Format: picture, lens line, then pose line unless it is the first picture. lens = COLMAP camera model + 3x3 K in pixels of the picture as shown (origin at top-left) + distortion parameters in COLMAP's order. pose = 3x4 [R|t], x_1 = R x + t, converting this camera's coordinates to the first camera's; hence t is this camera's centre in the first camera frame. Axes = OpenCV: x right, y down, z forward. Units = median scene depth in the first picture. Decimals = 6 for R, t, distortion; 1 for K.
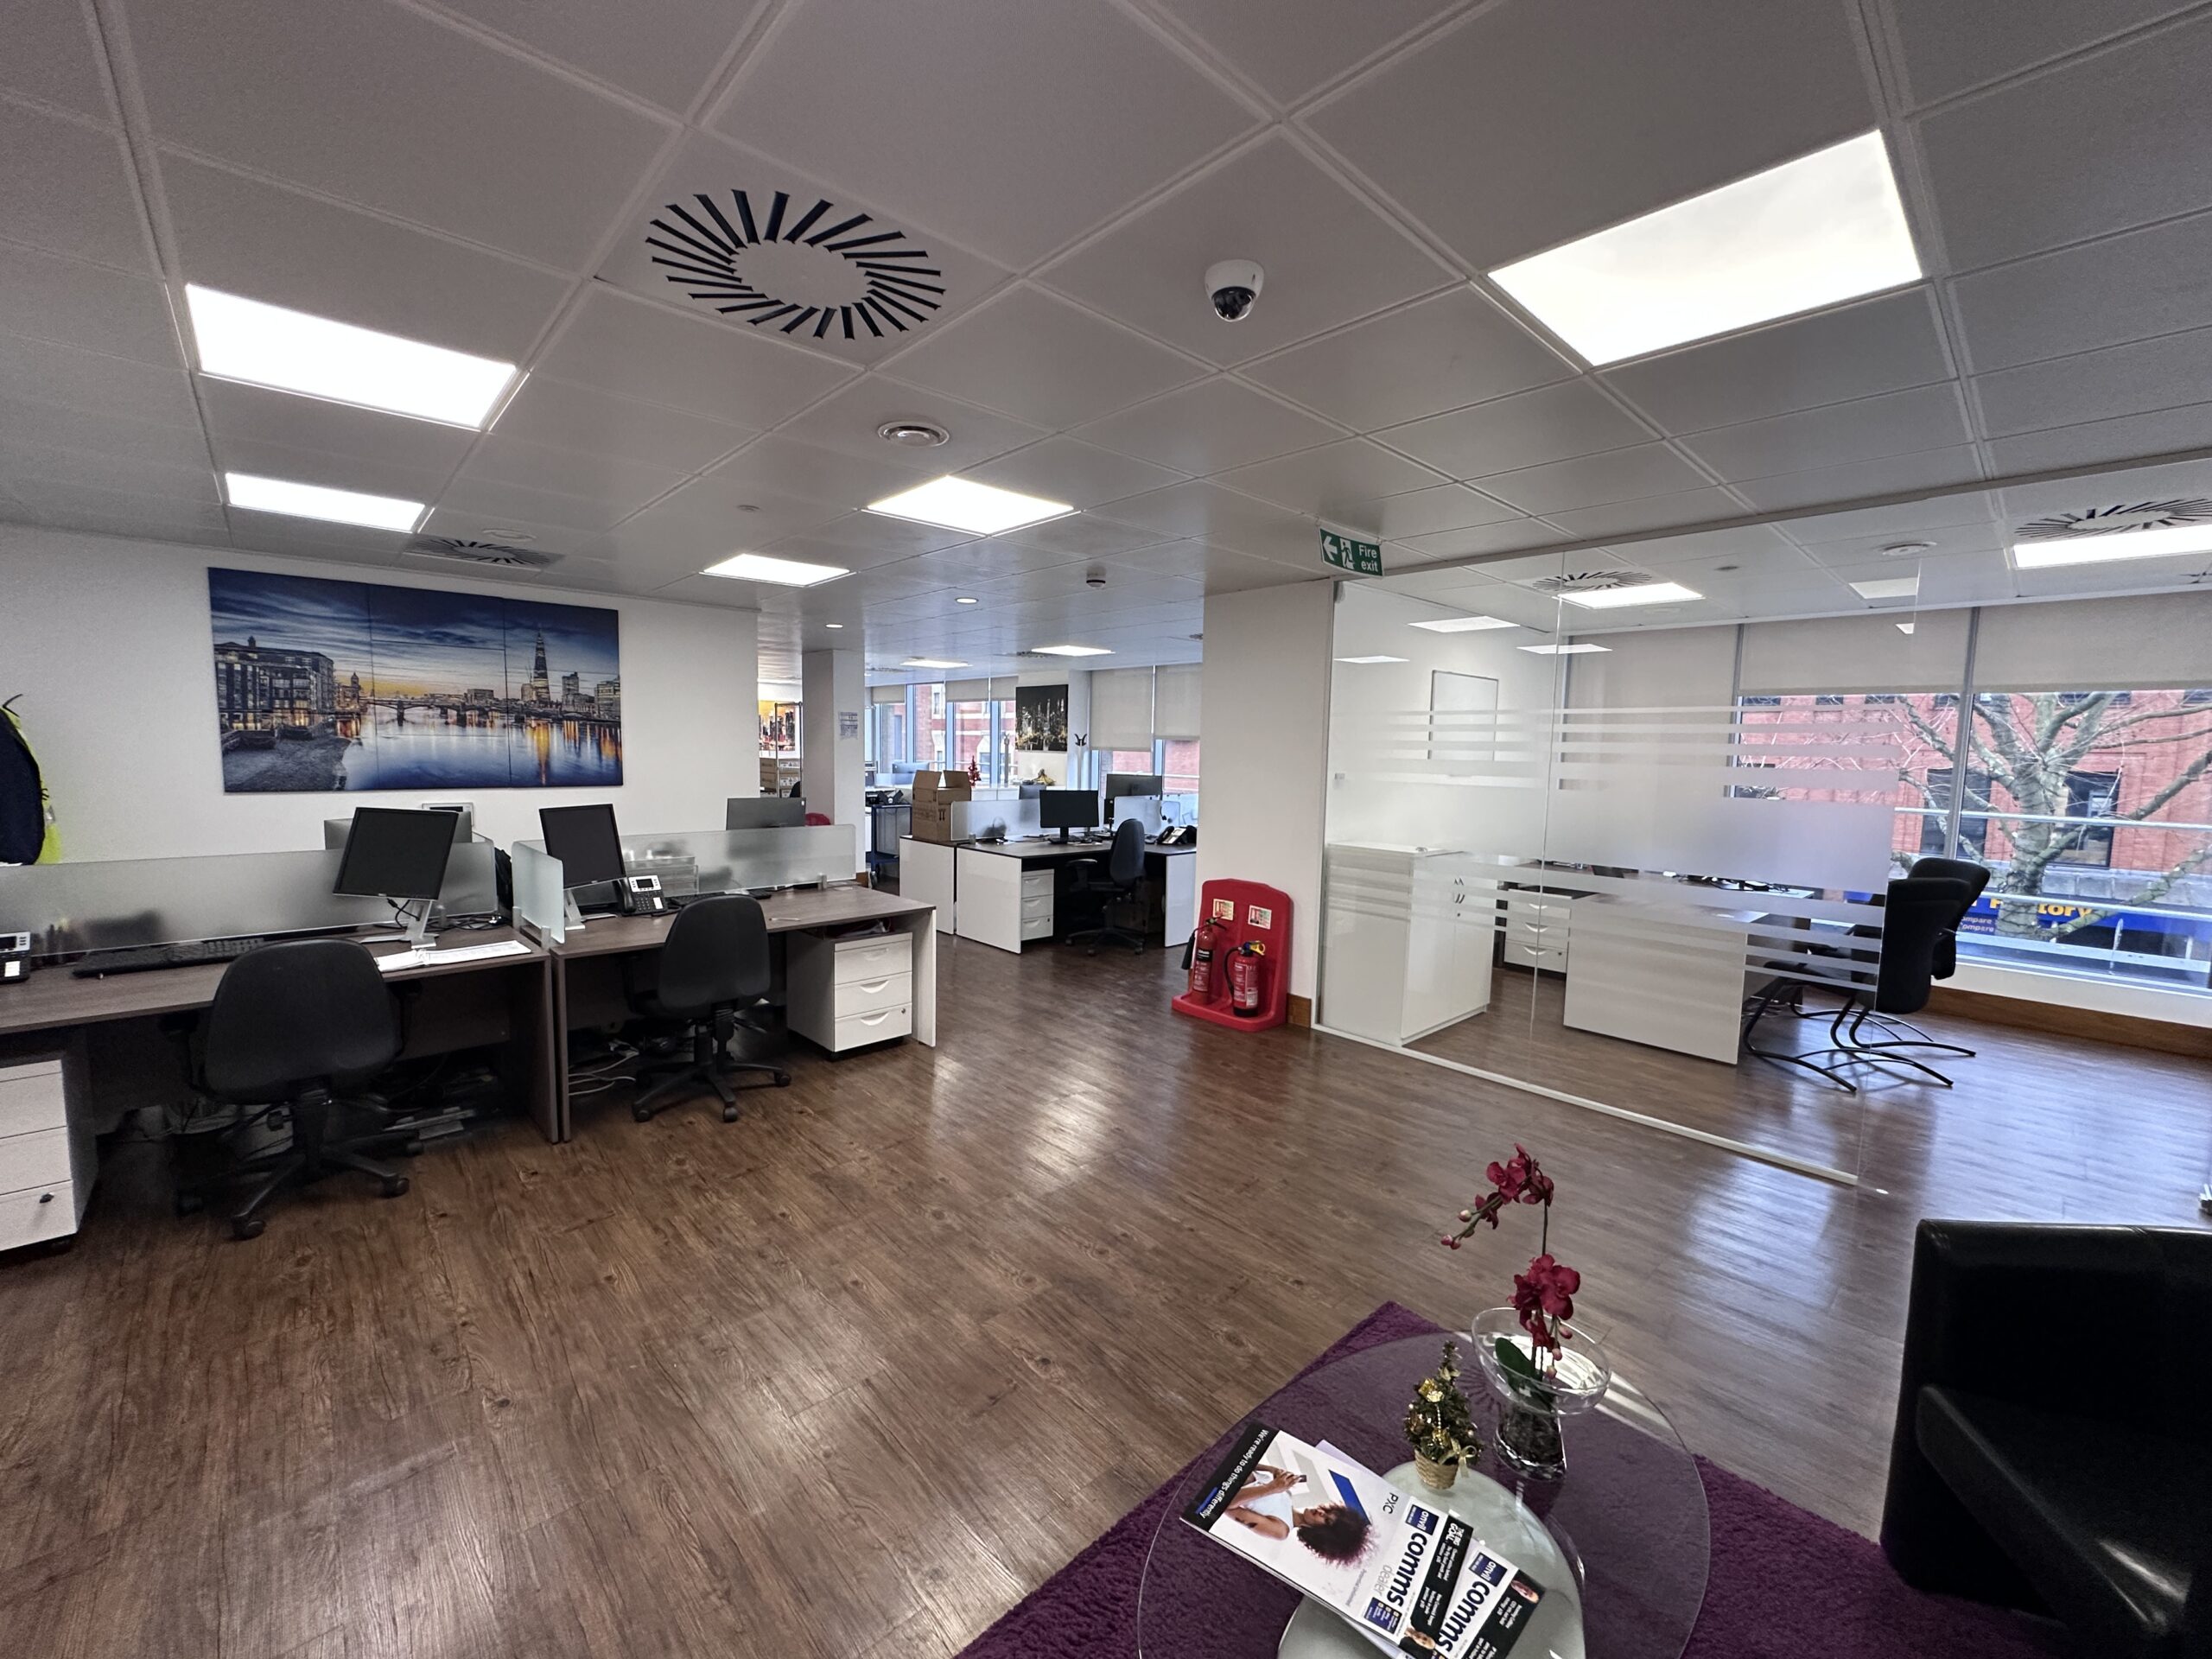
lens RADIAL K [[884.5, 0, 1097.8], [0, 884.5, 830.7], [0, 0, 1]] dist [0.002441, 0.000218]
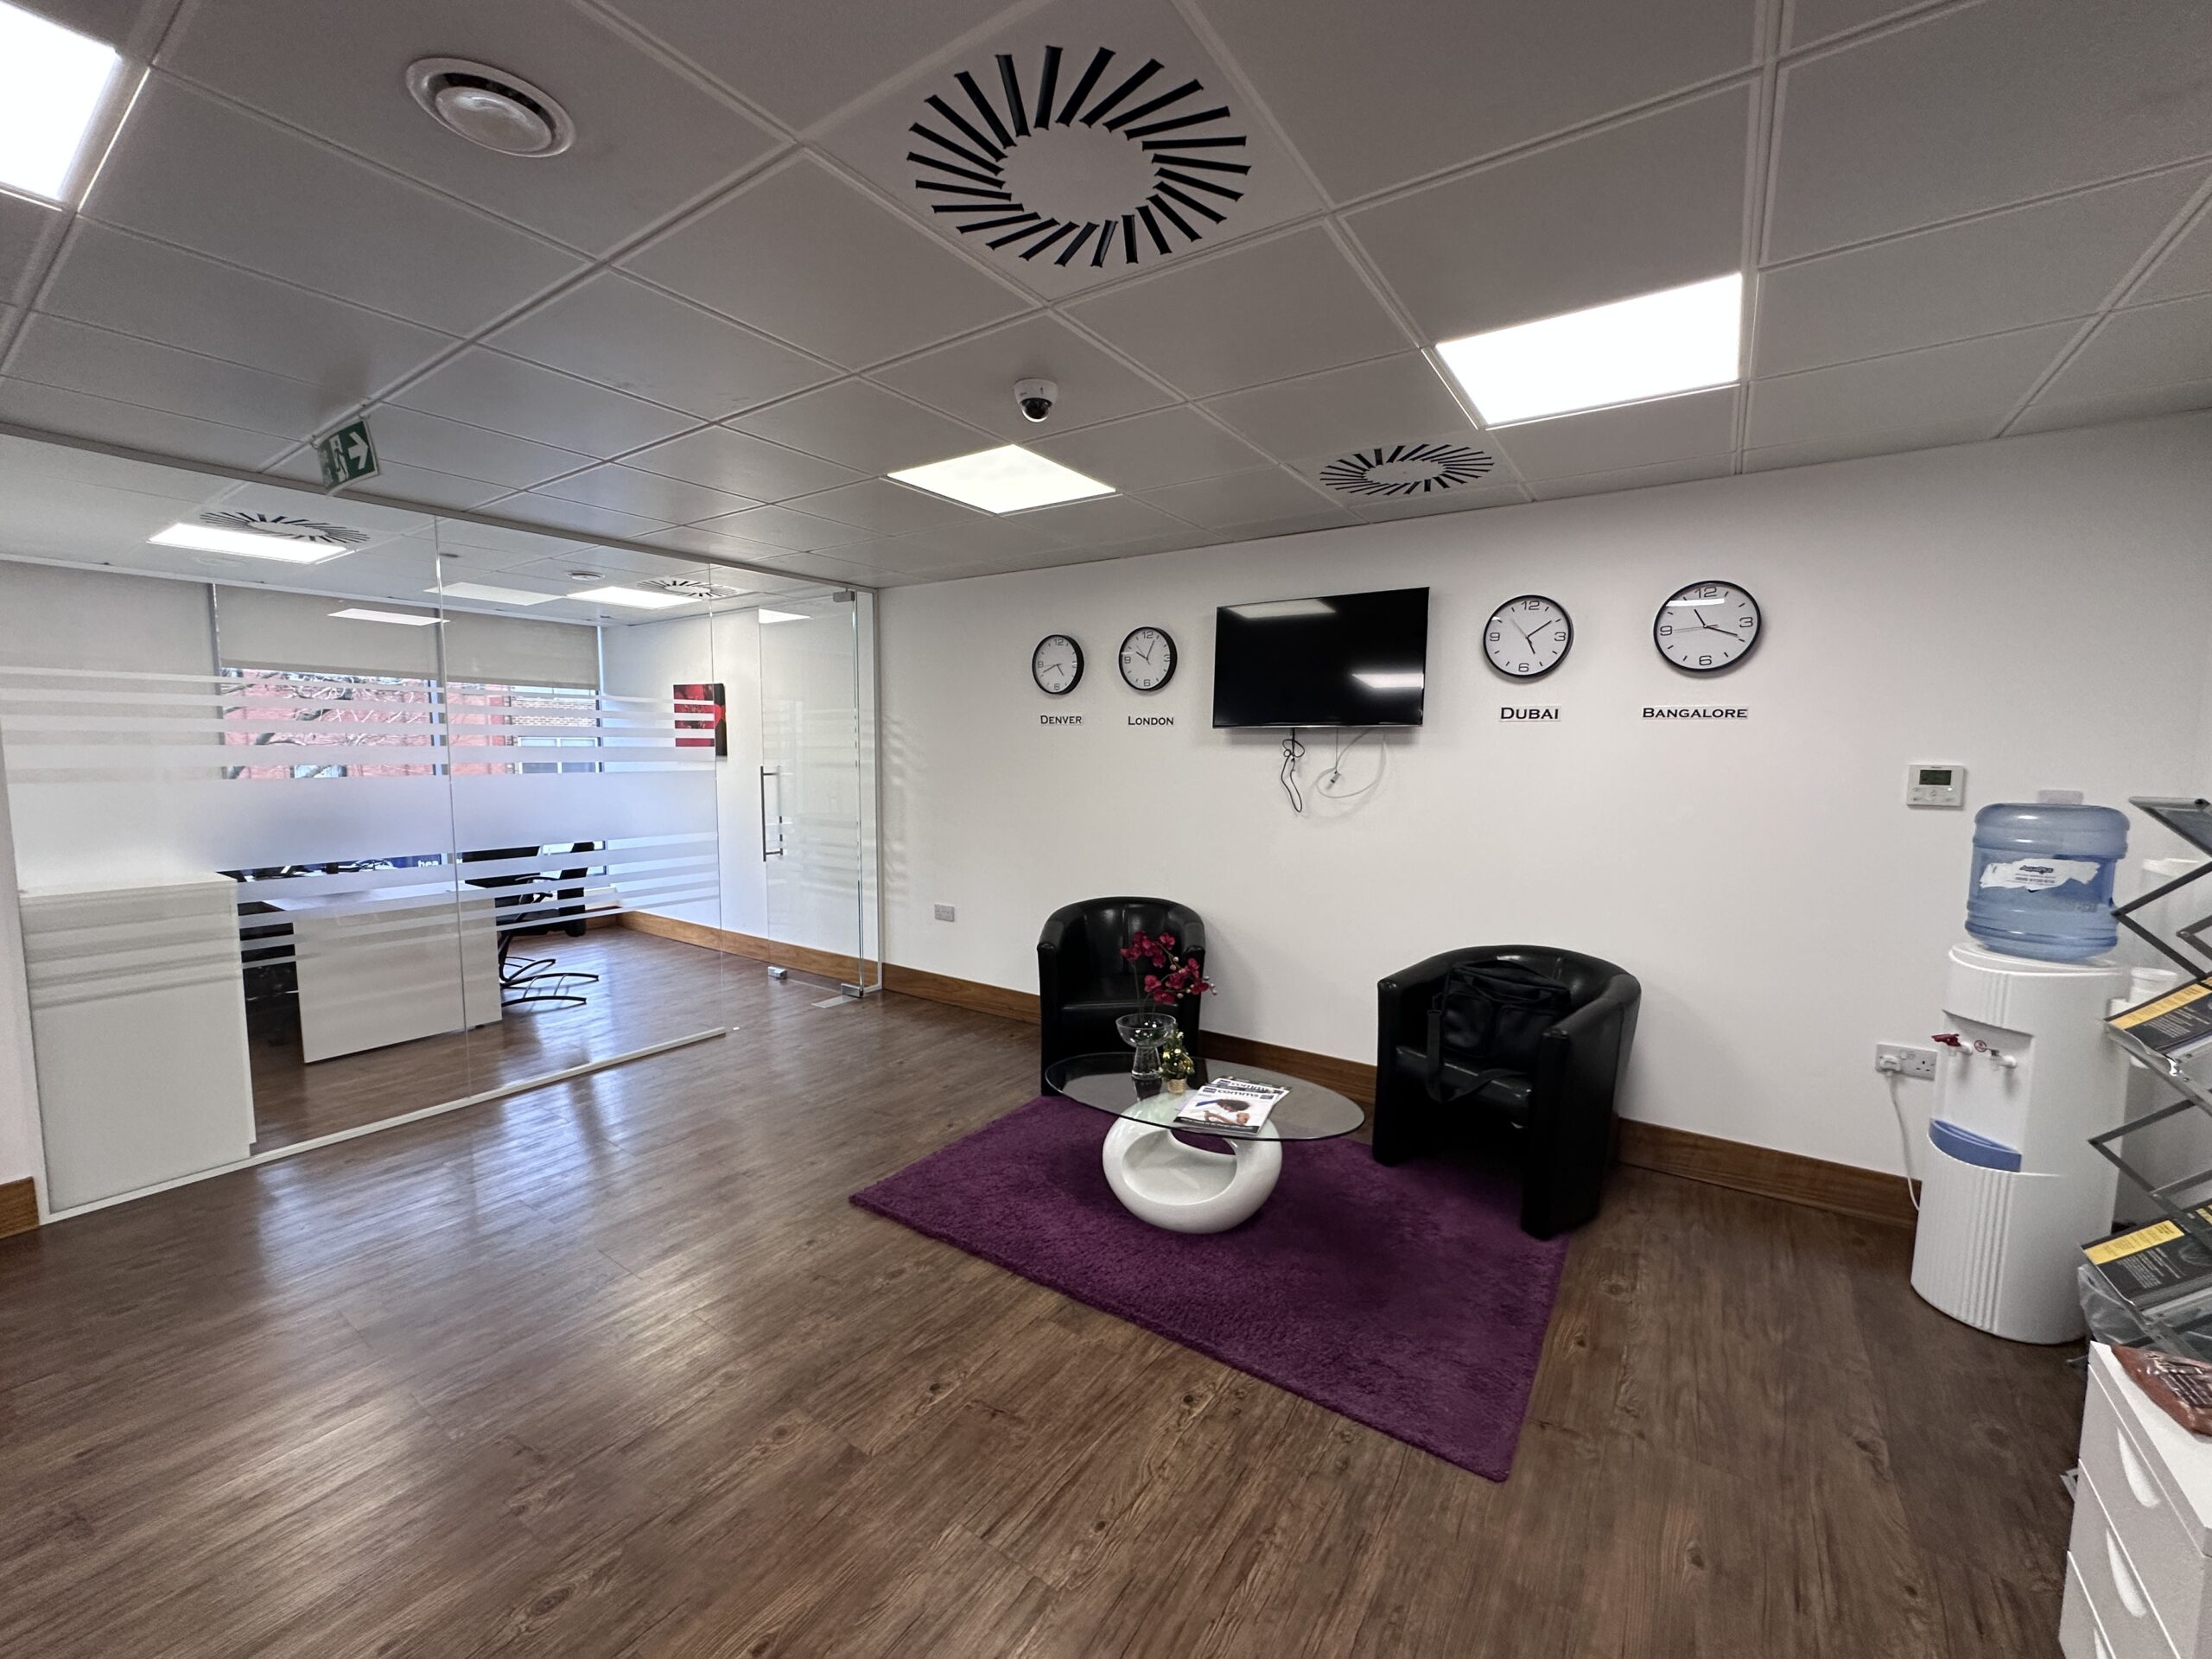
lens RADIAL K [[884.5, 0, 1097.8], [0, 884.5, 830.7], [0, 0, 1]] dist [0.002441, 0.000218]
pose [[-0.214553, -0.114928, 0.969927, -0.880151], [0.082218, 0.987403, 0.135185, -0.099340], [-0.973246, 0.108750, -0.202402, 0.882684]]
